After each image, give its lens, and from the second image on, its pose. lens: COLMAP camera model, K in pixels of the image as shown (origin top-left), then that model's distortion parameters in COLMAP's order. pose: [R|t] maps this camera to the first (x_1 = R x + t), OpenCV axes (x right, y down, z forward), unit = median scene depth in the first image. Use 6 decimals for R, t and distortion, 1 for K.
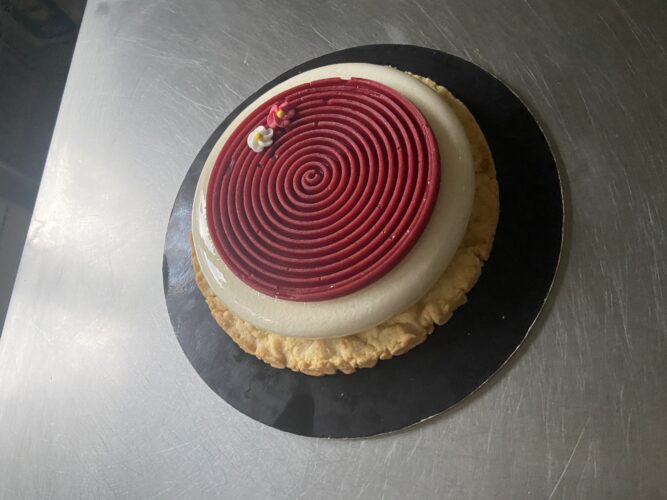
lens RADIAL K [[497.5, 0, 326.0], [0, 497.5, 251.2], [0, 0, 1]] dist [0.087902, -0.002116]
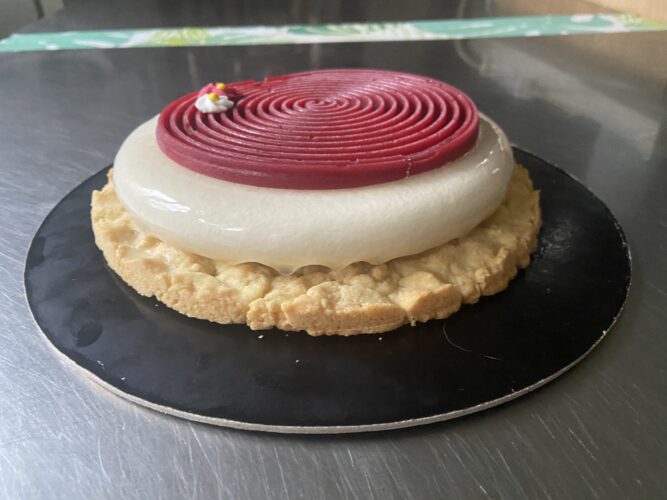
lens RADIAL K [[507.5, 0, 327.7], [0, 507.5, 249.9], [0, 0, 1]] dist [0.102622, -0.123304]
pose [[0.658426, -0.084330, 0.747906, -0.644988], [0.597112, 0.663459, -0.450864, 0.381233], [-0.458184, 0.743445, 0.487193, 0.770873]]
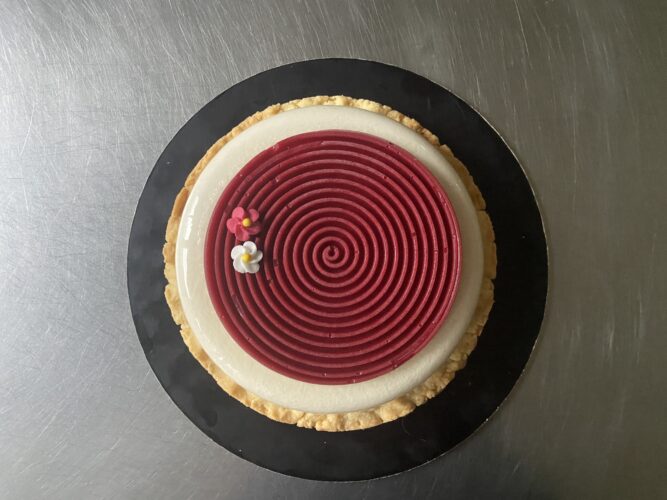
lens RADIAL K [[499.1, 0, 333.1], [0, 499.1, 248.3], [0, 0, 1]] dist [0.079713, -0.004429]
pose [[0.648796, -0.663066, 0.373372, -0.377184], [0.597696, 0.747719, 0.289268, -0.432947], [-0.470981, 0.035487, 0.881429, 0.159035]]
